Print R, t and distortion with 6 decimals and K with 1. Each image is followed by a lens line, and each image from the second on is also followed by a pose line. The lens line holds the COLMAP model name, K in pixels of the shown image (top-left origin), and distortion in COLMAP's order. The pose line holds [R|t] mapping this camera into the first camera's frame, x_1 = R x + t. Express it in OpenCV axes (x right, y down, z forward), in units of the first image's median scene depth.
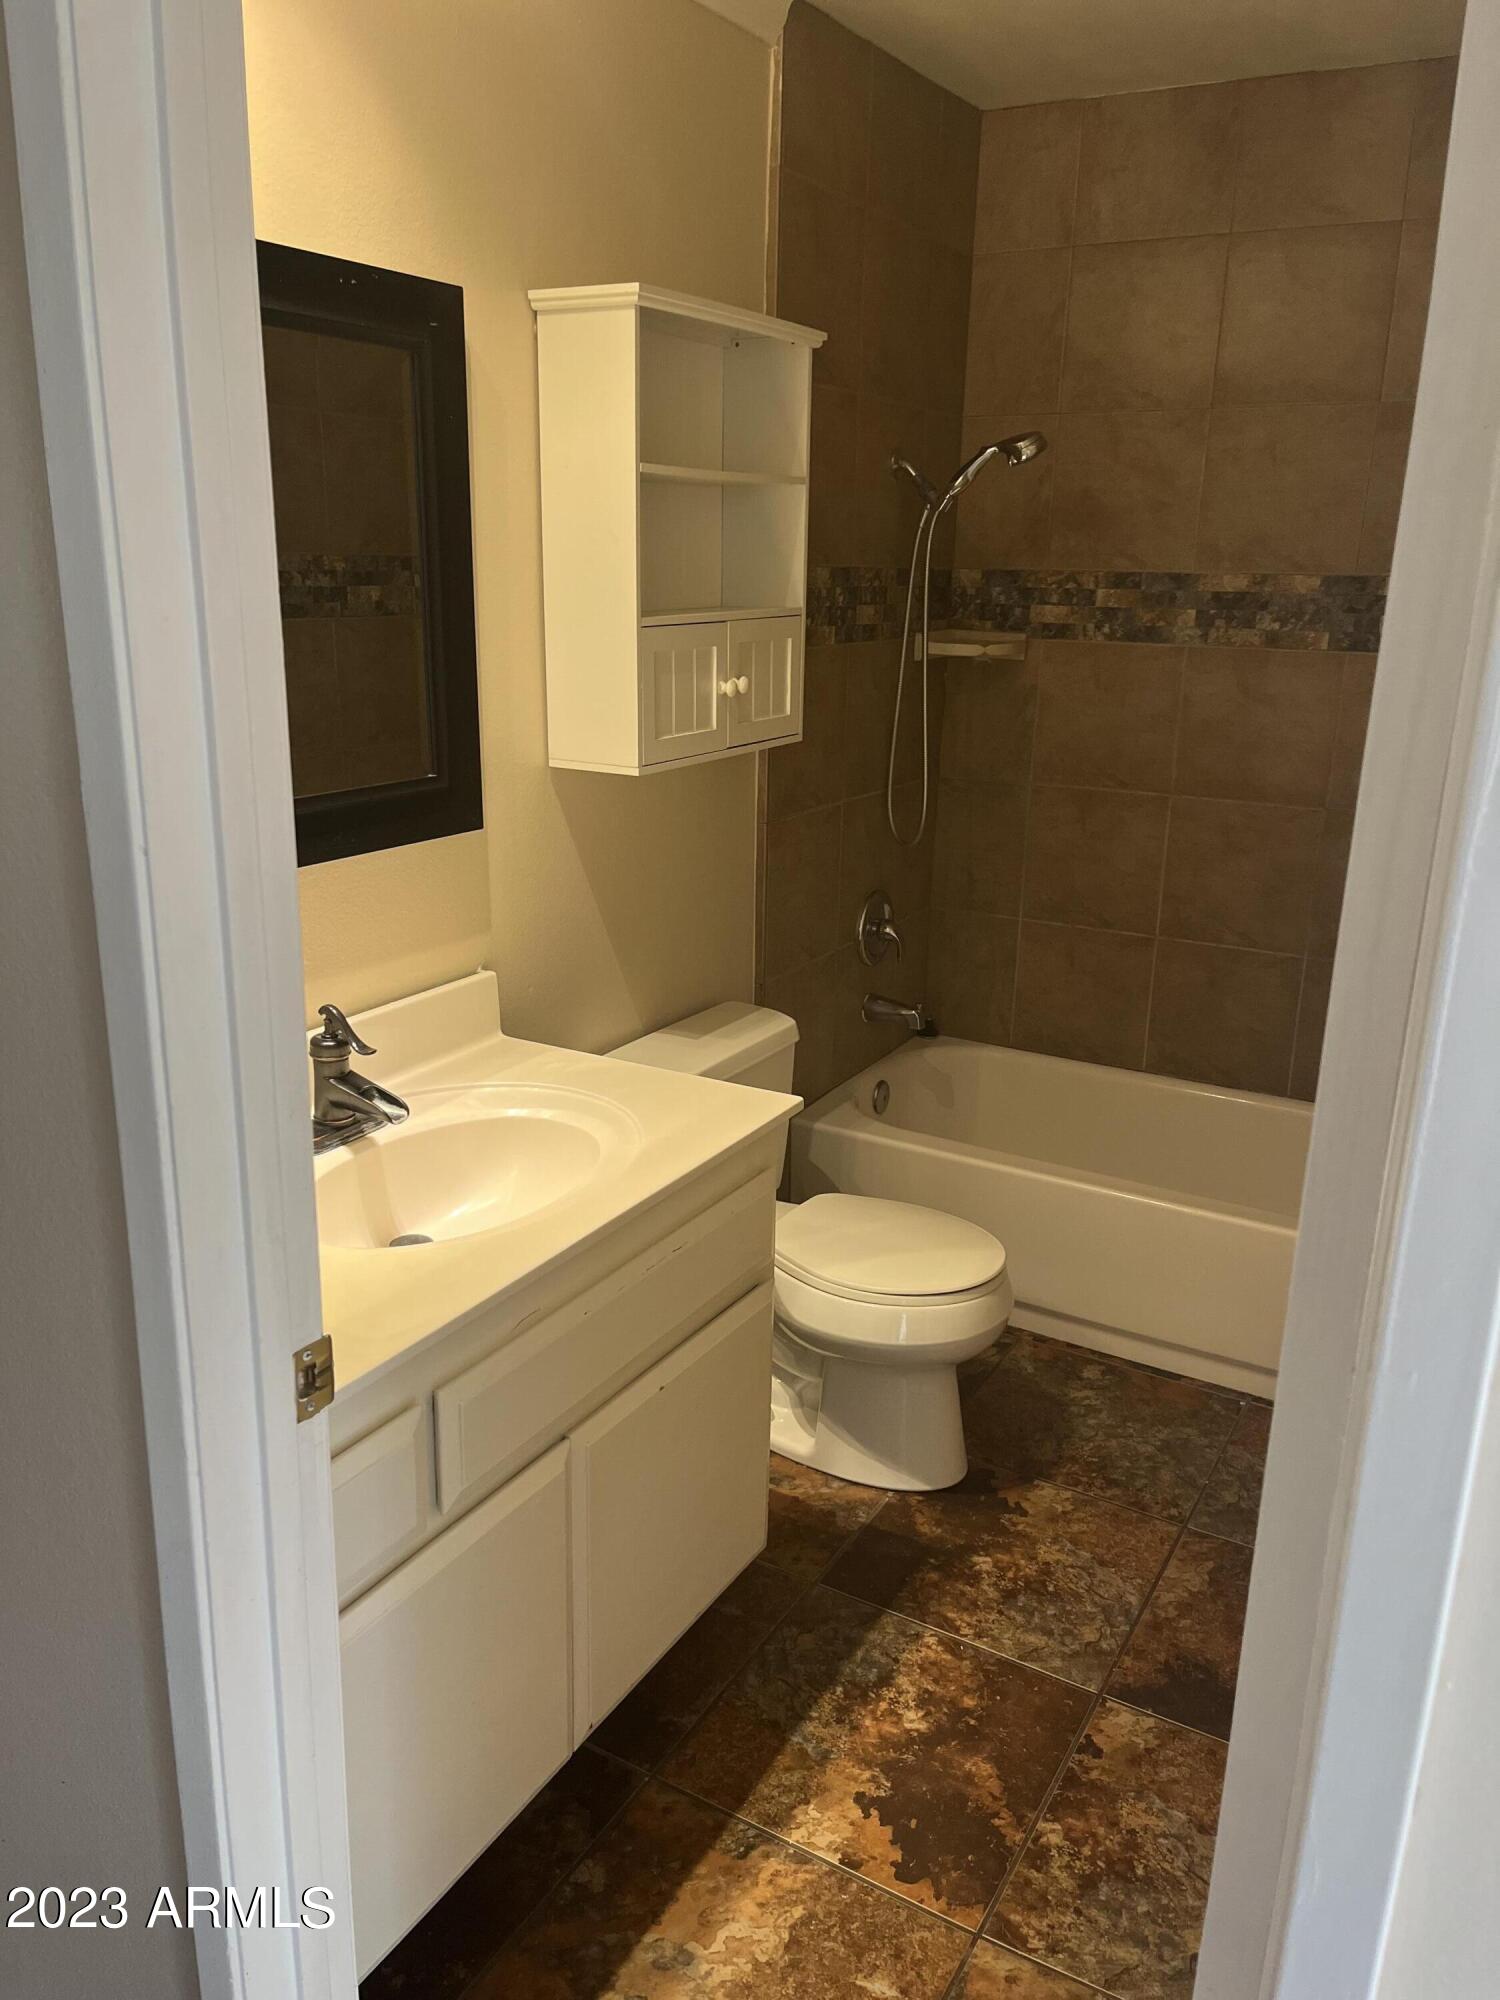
lens RADIAL K [[1514.8, 0, 741.5], [0, 1514.8, 1005.6], [0, 0, 1]] dist [0.041665, -0.035063]
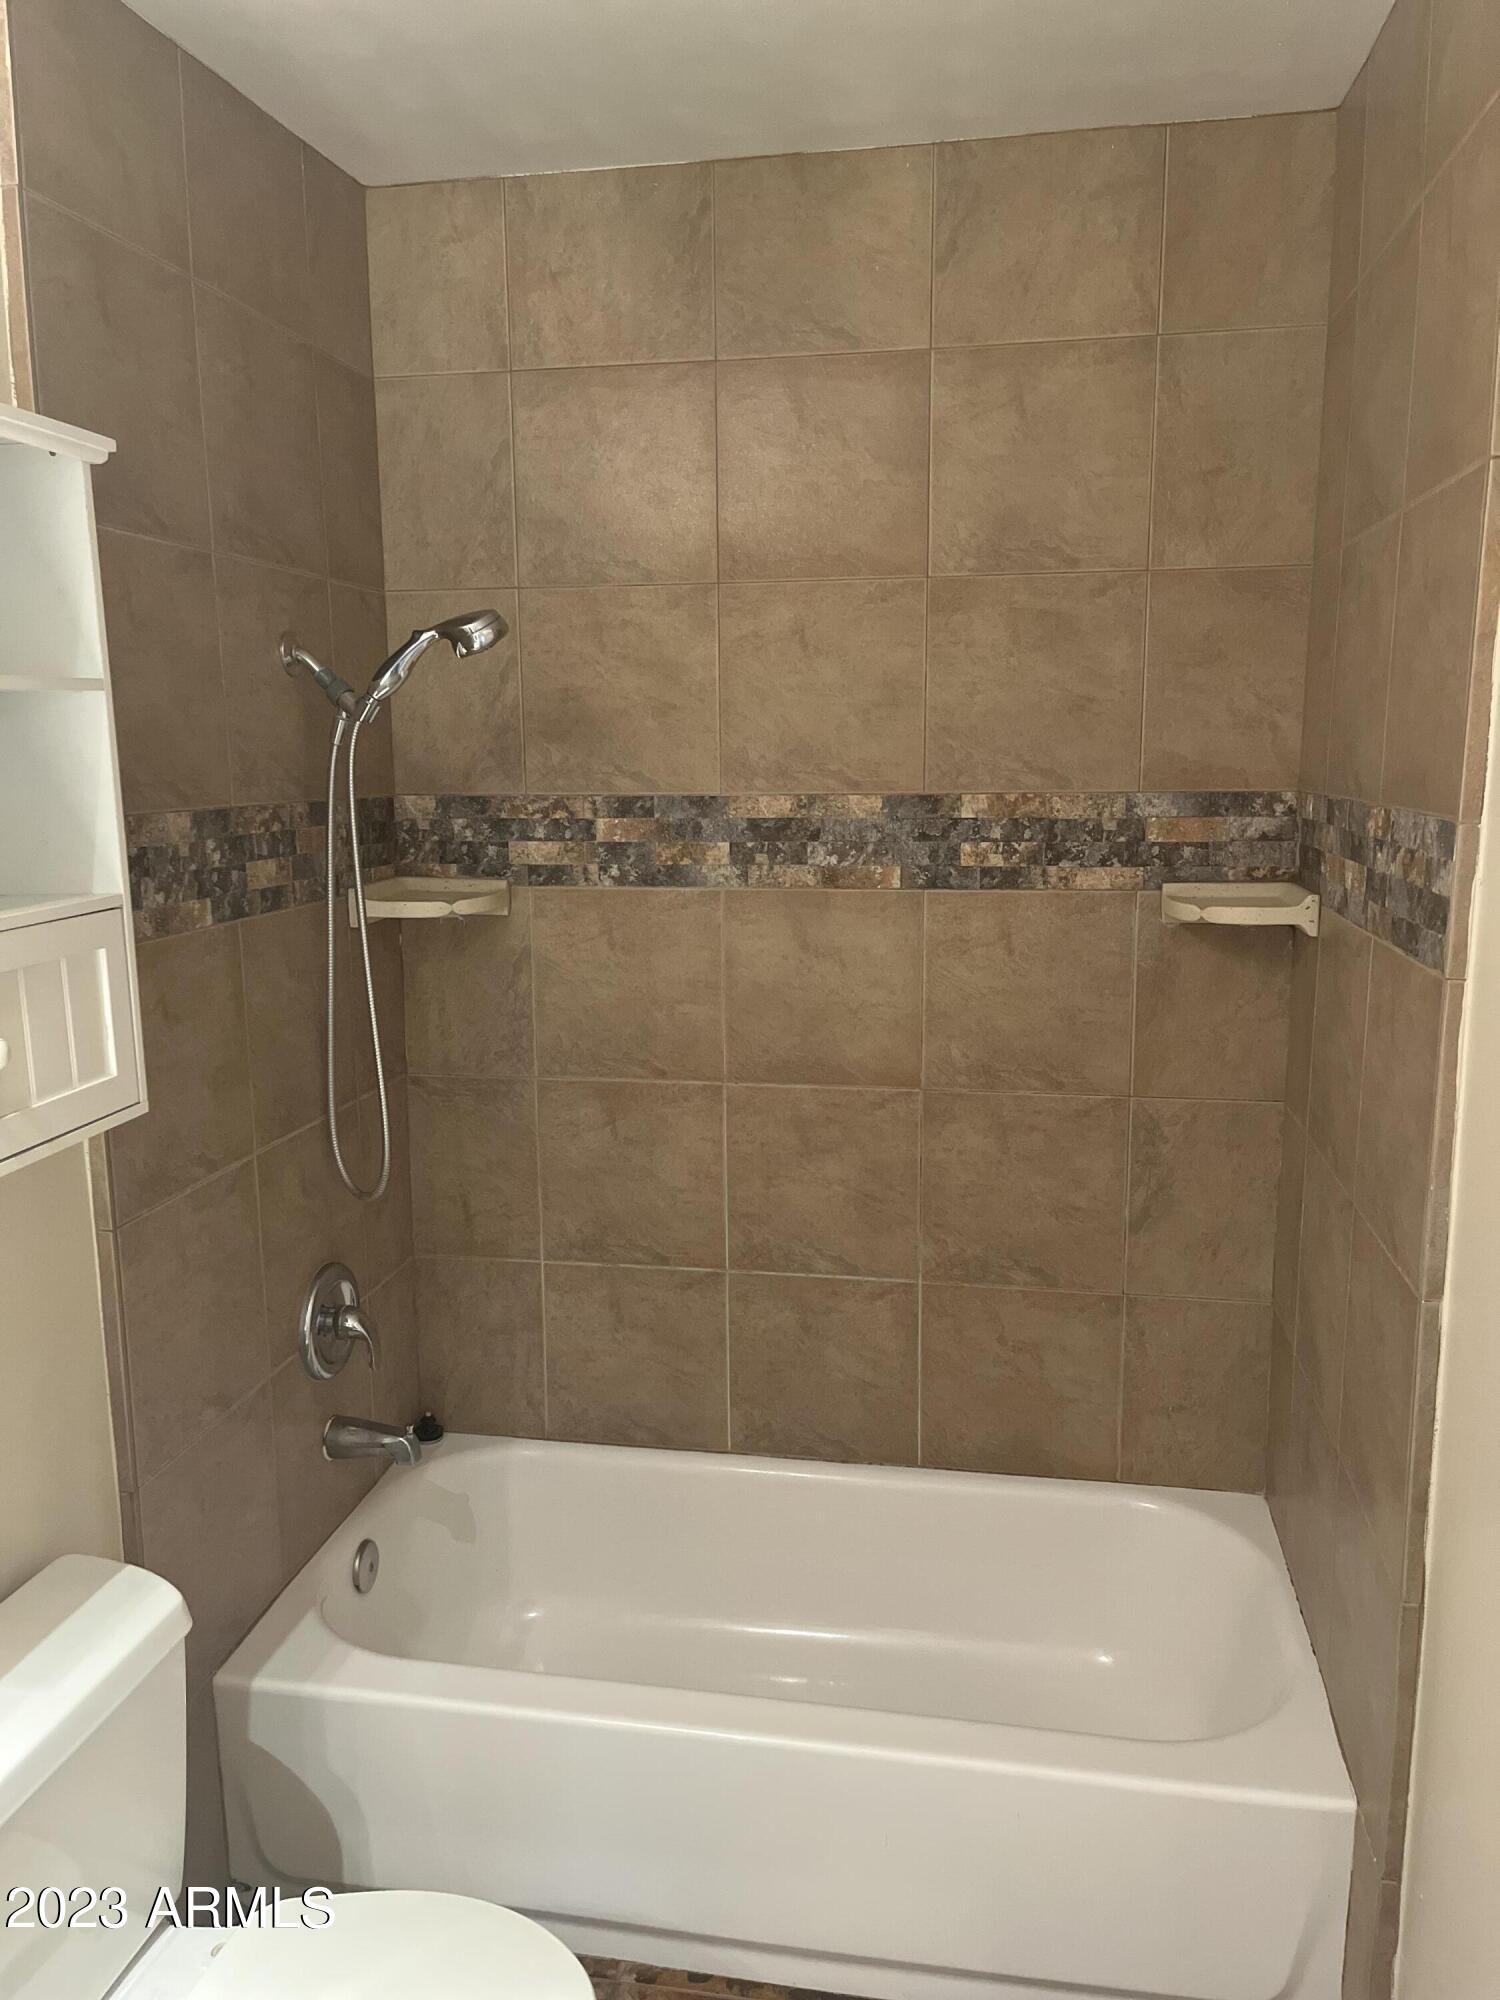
lens RADIAL K [[1514.8, 0, 768.7], [0, 1514.8, 1010.8], [0, 0, 1]] dist [0.041665, -0.035063]
pose [[0.936565, -0.086914, 0.339548, 0.056478], [0.123646, 0.988413, -0.088045, -0.110282], [-0.327961, 0.124443, 0.936459, 0.306947]]
